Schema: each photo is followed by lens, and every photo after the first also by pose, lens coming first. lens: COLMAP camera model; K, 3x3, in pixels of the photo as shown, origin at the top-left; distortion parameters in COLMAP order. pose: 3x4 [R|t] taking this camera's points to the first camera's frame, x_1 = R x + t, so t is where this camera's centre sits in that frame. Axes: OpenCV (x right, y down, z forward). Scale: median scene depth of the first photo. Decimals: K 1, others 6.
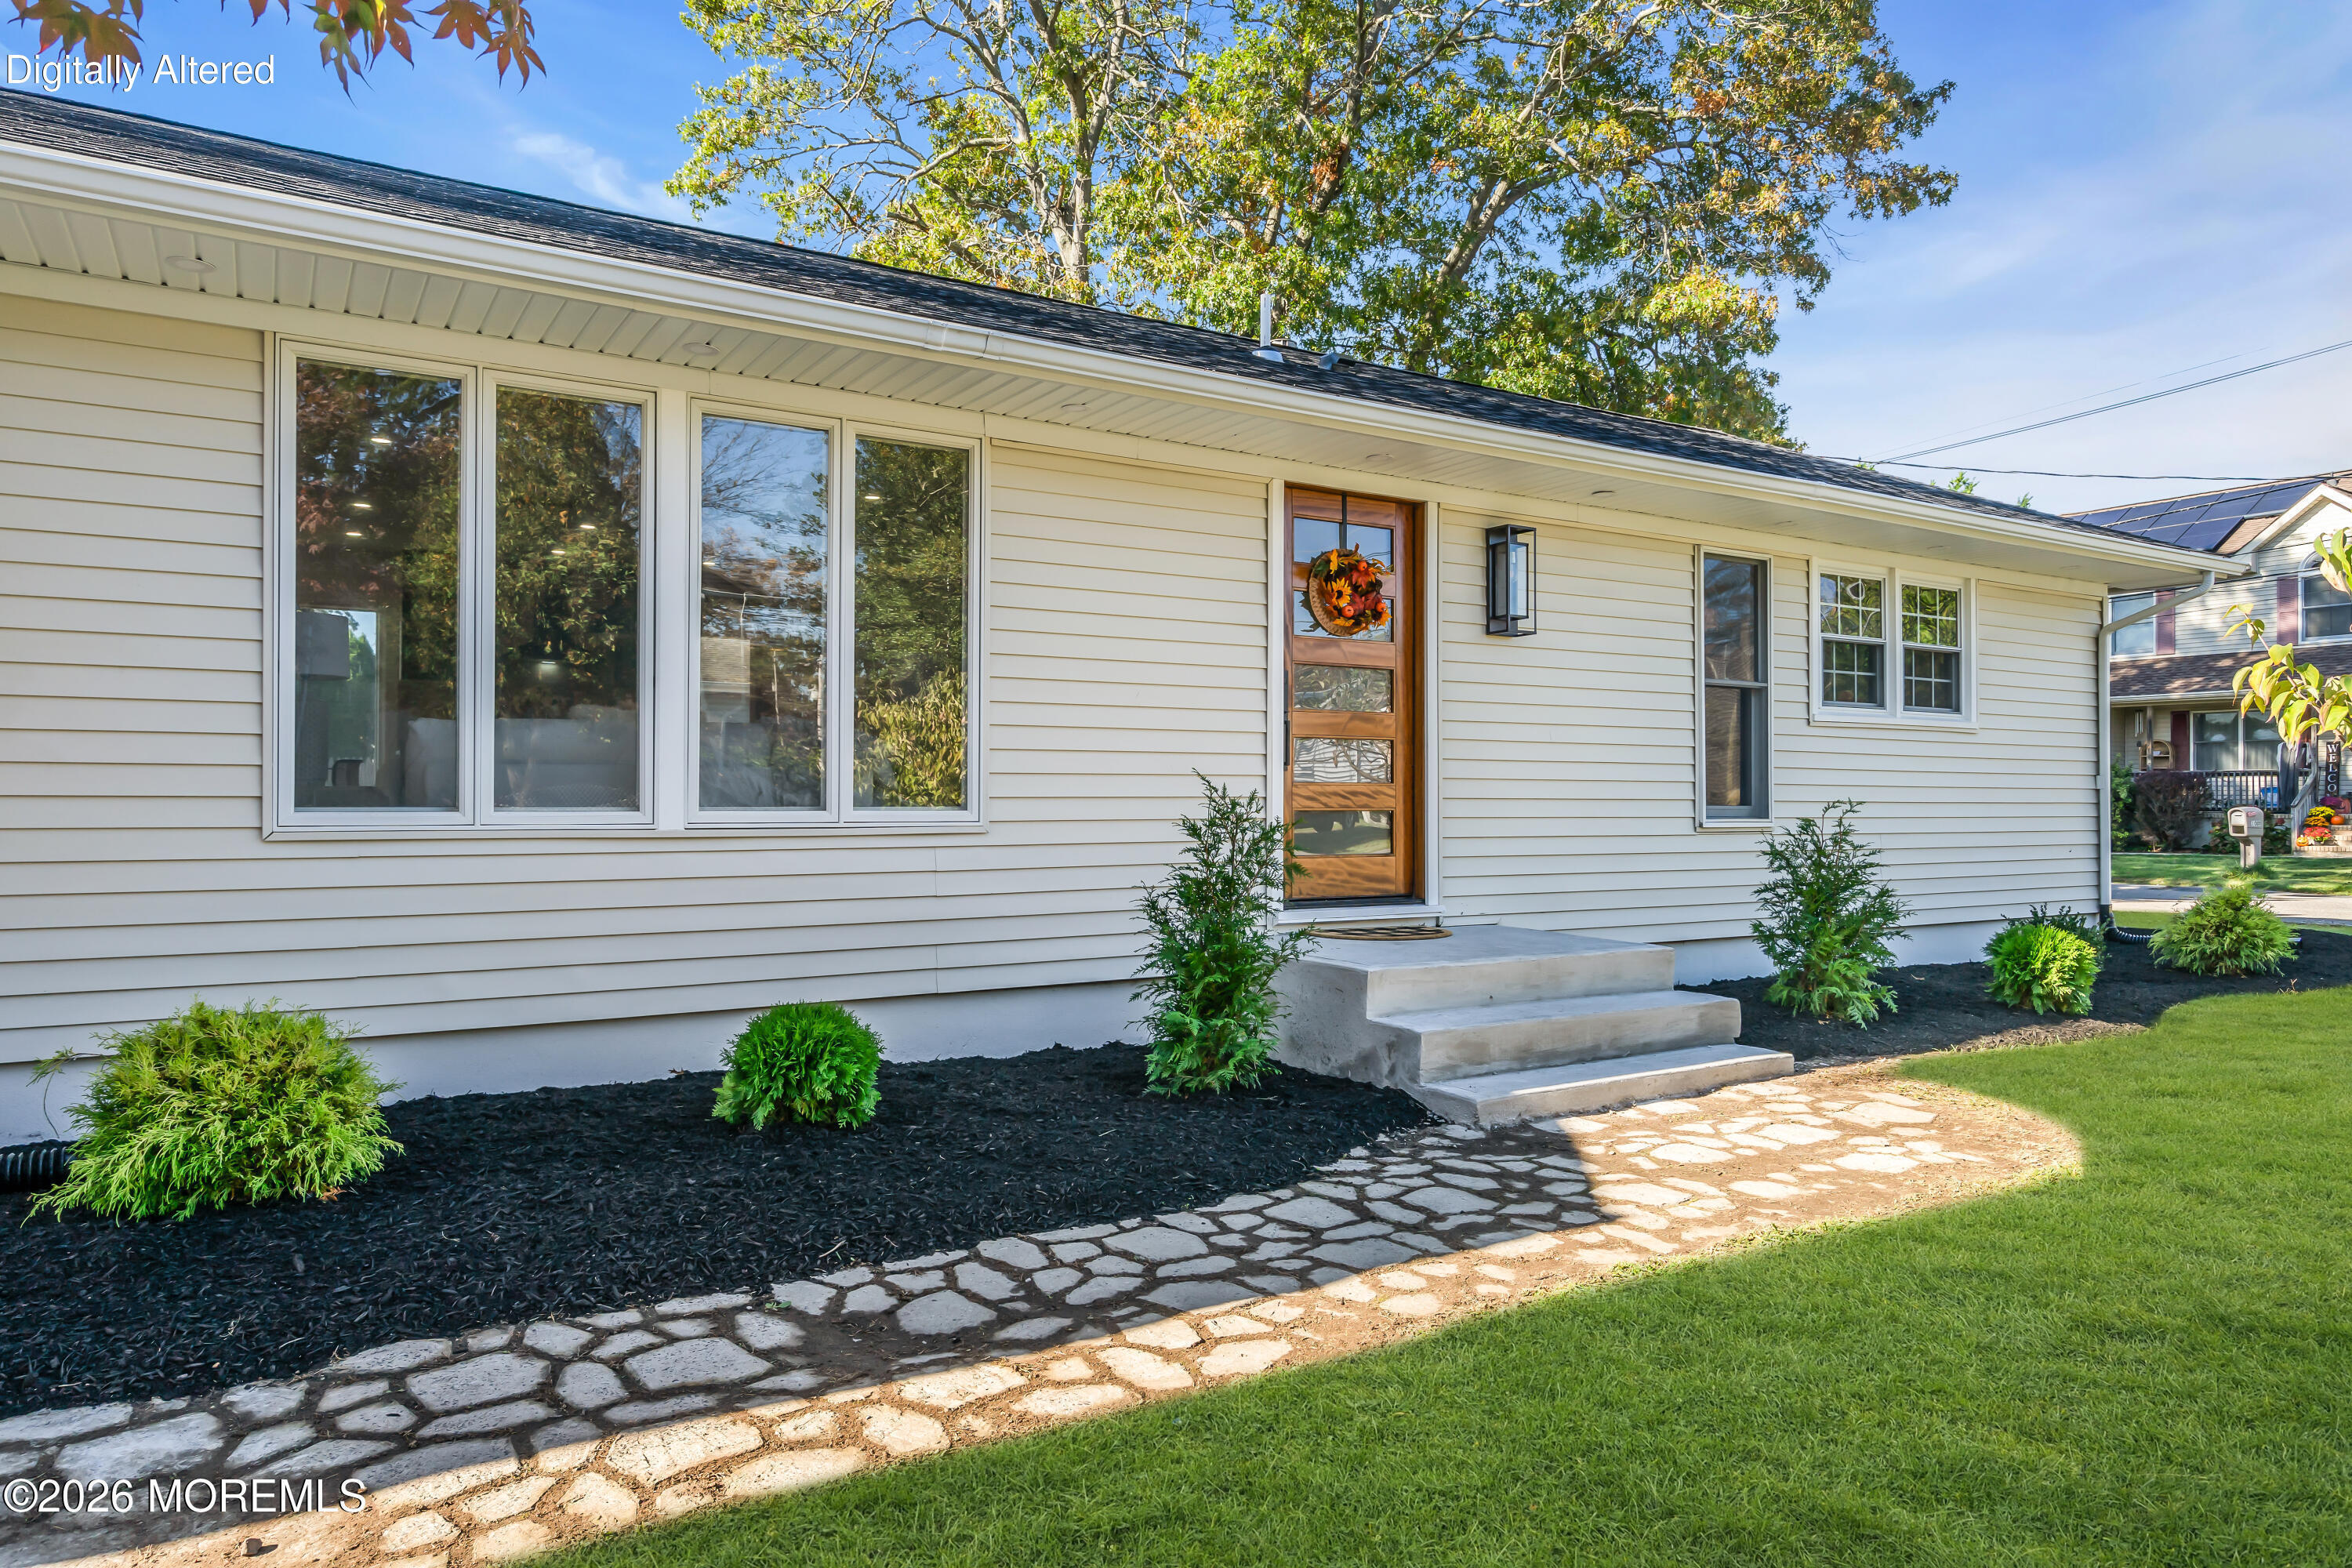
lens RADIAL K [[1507.9, 0, 1187.2], [0, 1507.9, 766.7], [0, 0, 1]] dist [0.002819, 0.000884]
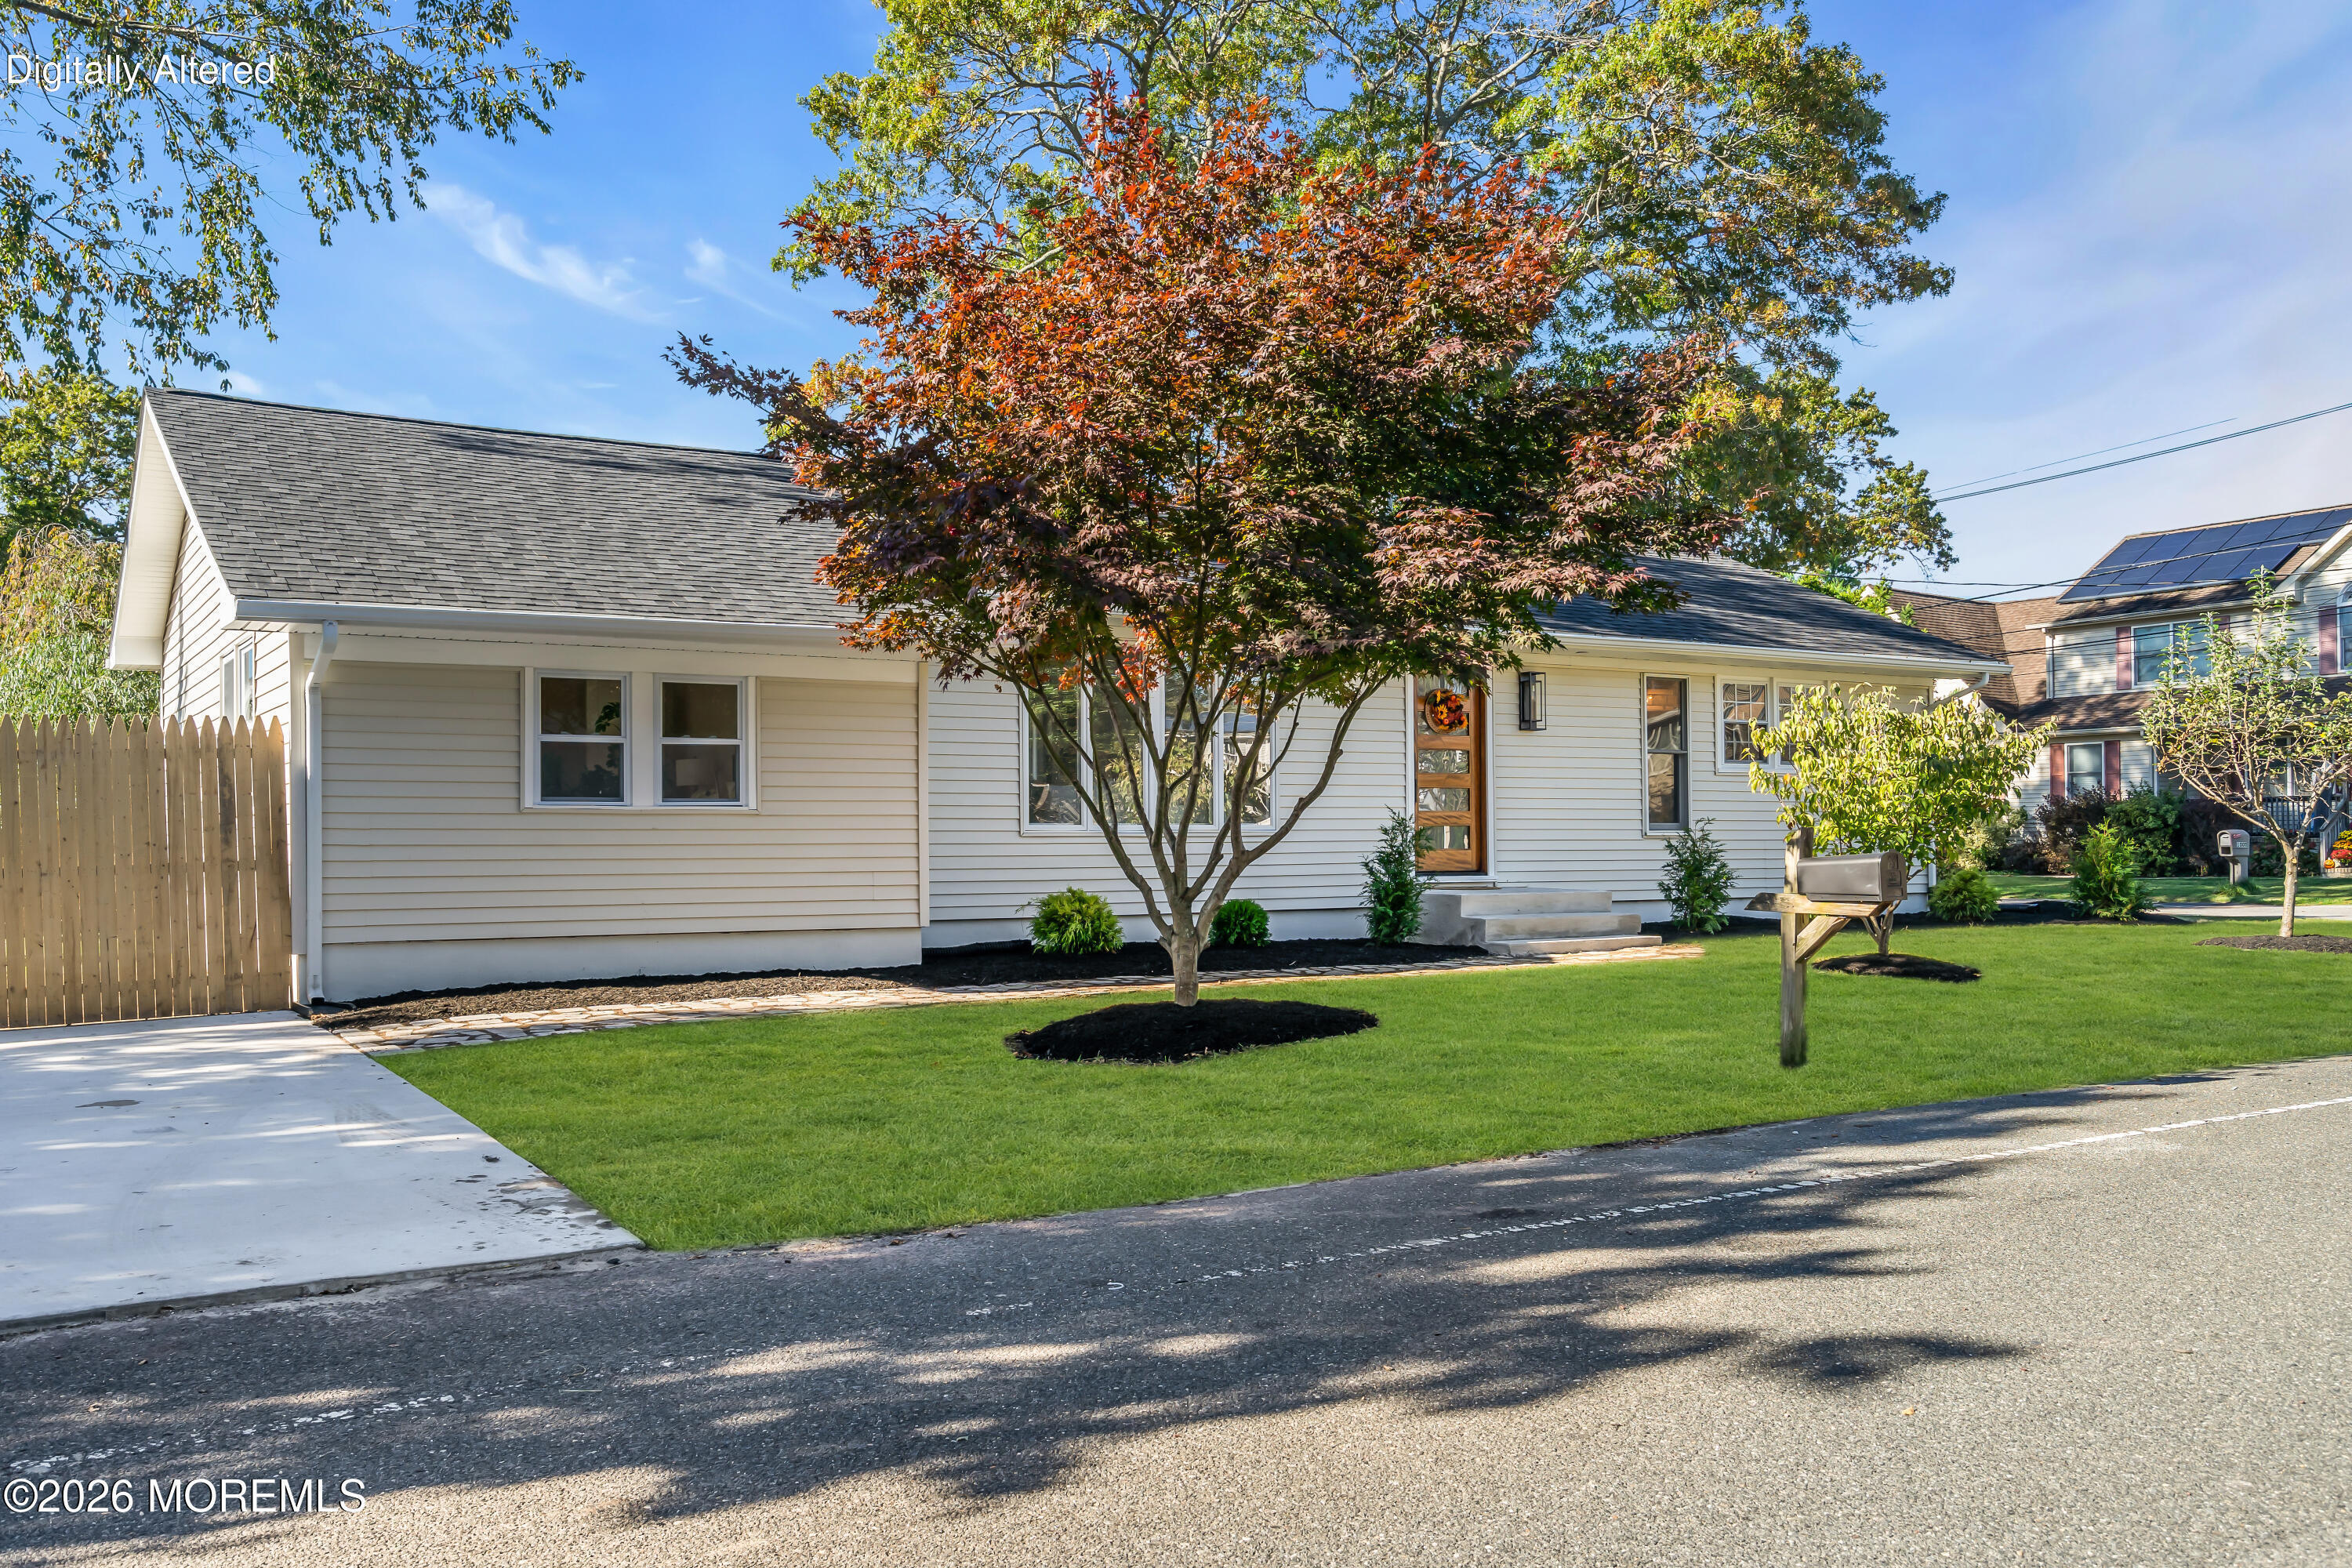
lens RADIAL K [[1989.0, 0, 1170.3], [0, 1989.0, 798.9], [0, 0, 1]] dist [0.007796, 0.000712]
pose [[0.999964, -0.008354, -0.001422, -0.225801], [0.008354, 0.999965, 0.000099, -0.007269], [0.001421, -0.000111, 0.999999, -1.434119]]
